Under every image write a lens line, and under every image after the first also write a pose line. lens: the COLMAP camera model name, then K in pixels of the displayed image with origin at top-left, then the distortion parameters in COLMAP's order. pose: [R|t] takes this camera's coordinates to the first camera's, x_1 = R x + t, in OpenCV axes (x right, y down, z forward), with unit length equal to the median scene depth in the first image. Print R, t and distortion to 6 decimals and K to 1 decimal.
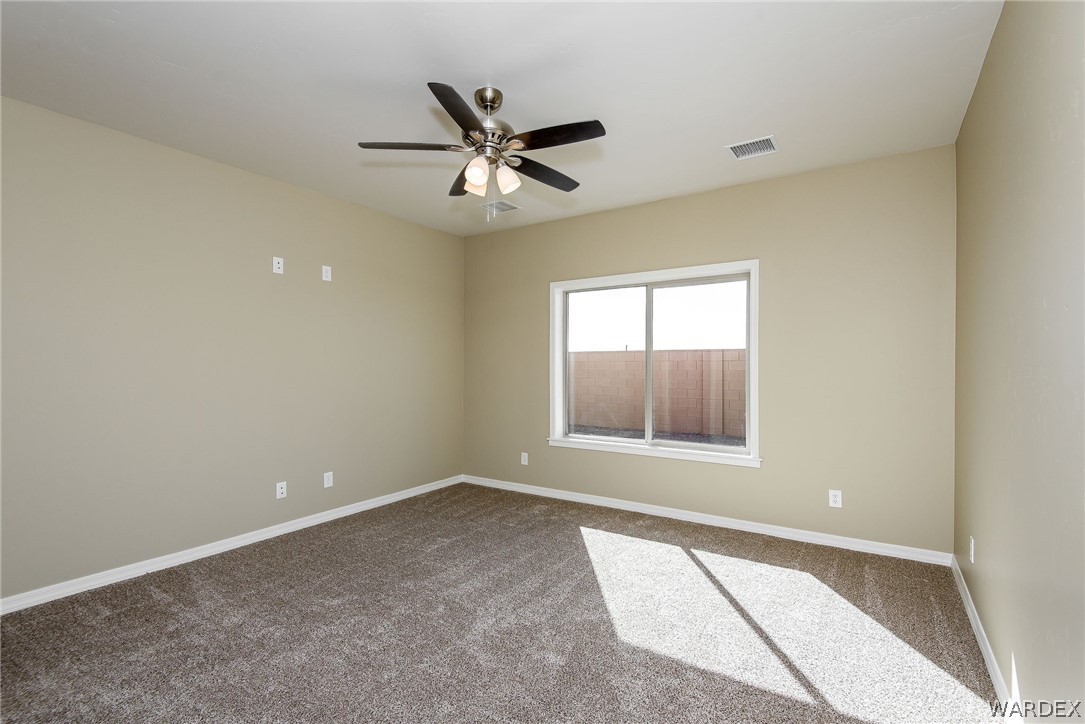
lens RADIAL K [[491.4, 0, 542.5], [0, 491.4, 362.0], [0, 0, 1]] dist [-0.012587, 0.000003]
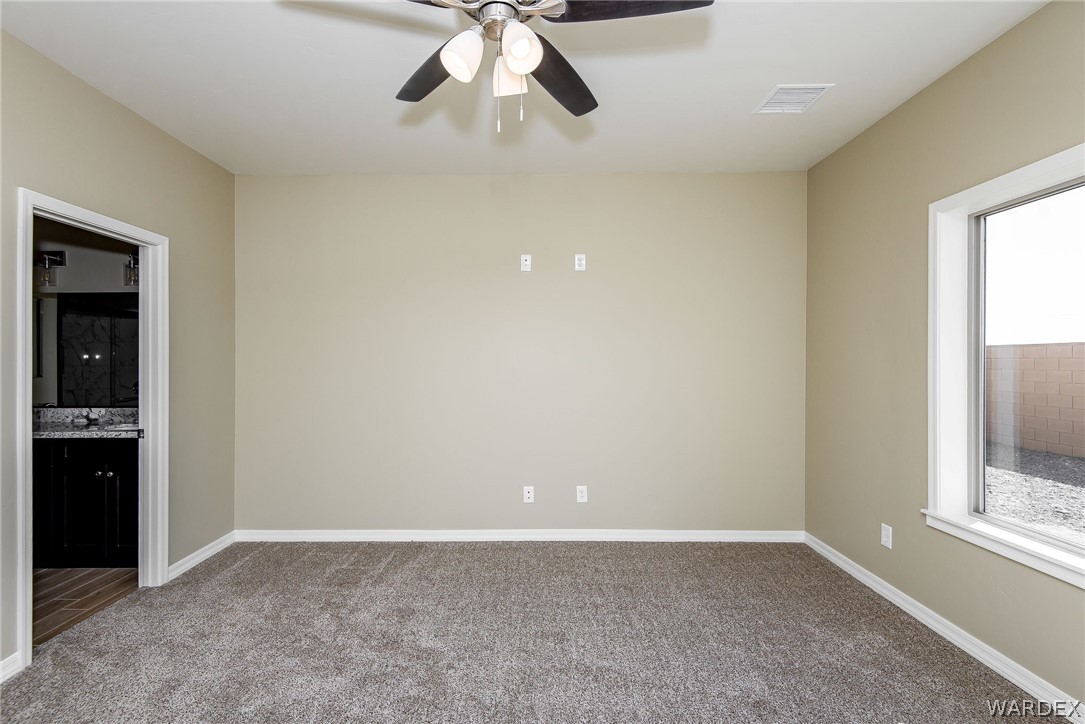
lens RADIAL K [[488.1, 0, 506.4], [0, 488.1, 363.9], [0, 0, 1]] dist [0.045401, -0.030799]
pose [[0.548721, 0.002313, -0.836002, 0.232169], [0.003324, 0.999982, 0.004948, -0.001137], [0.835999, -0.005494, 0.548704, 0.400013]]
